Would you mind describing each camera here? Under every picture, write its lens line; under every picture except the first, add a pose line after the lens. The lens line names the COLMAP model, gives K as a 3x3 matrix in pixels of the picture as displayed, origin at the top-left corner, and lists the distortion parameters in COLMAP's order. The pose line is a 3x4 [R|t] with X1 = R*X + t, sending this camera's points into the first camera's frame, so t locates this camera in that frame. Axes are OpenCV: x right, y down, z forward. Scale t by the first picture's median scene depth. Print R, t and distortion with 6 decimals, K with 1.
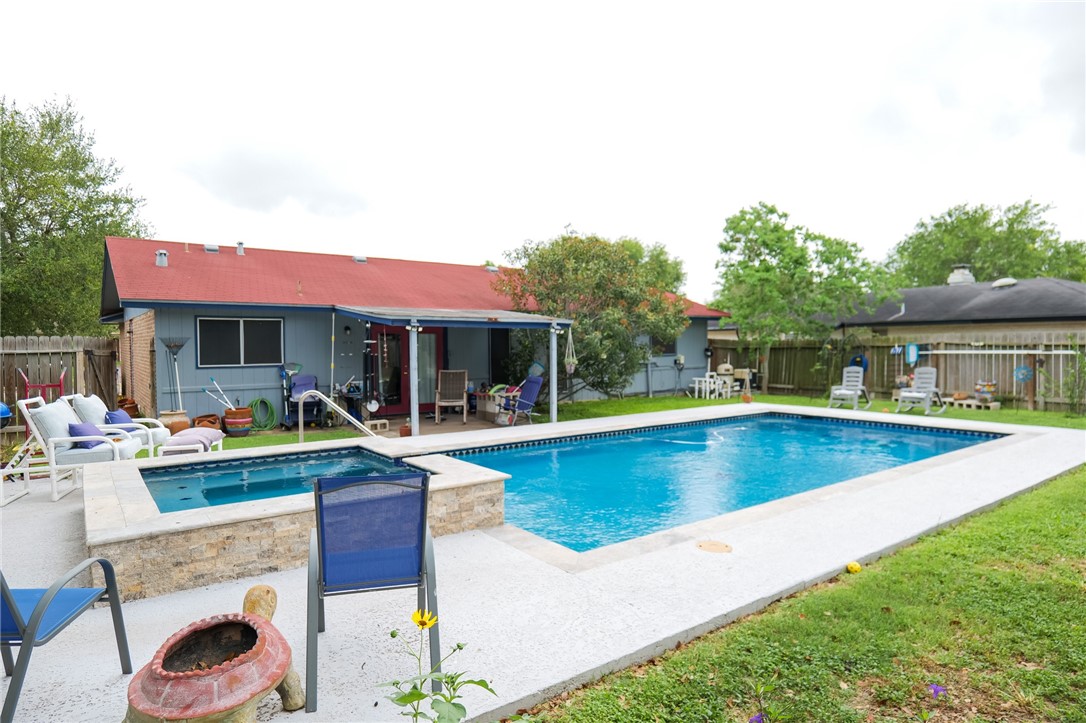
lens RADIAL K [[640.2, 0, 543.0], [0, 640.2, 361.5], [0, 0, 1]] dist [-0.023980, 0.009615]
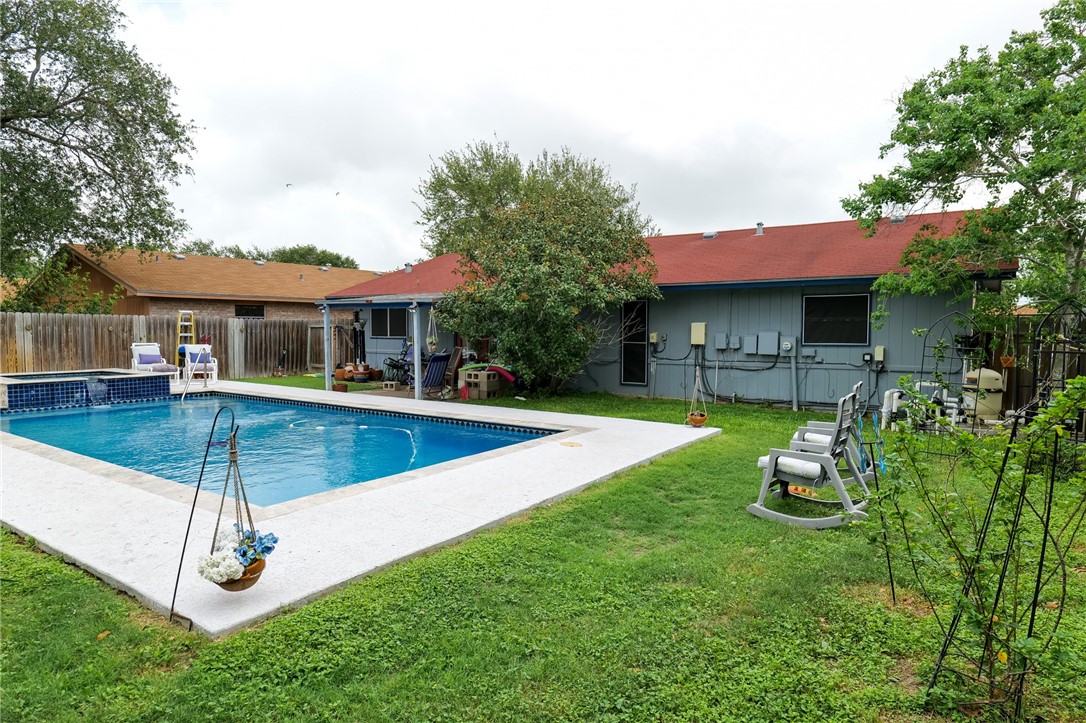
lens RADIAL K [[640.2, 0, 543.0], [0, 640.2, 361.5], [0, 0, 1]] dist [-0.023980, 0.009615]
pose [[0.326925, 0.065054, -0.942809, 1.312669], [-0.031383, 0.997825, 0.057968, -0.039977], [0.944529, 0.010637, 0.328255, 1.064923]]
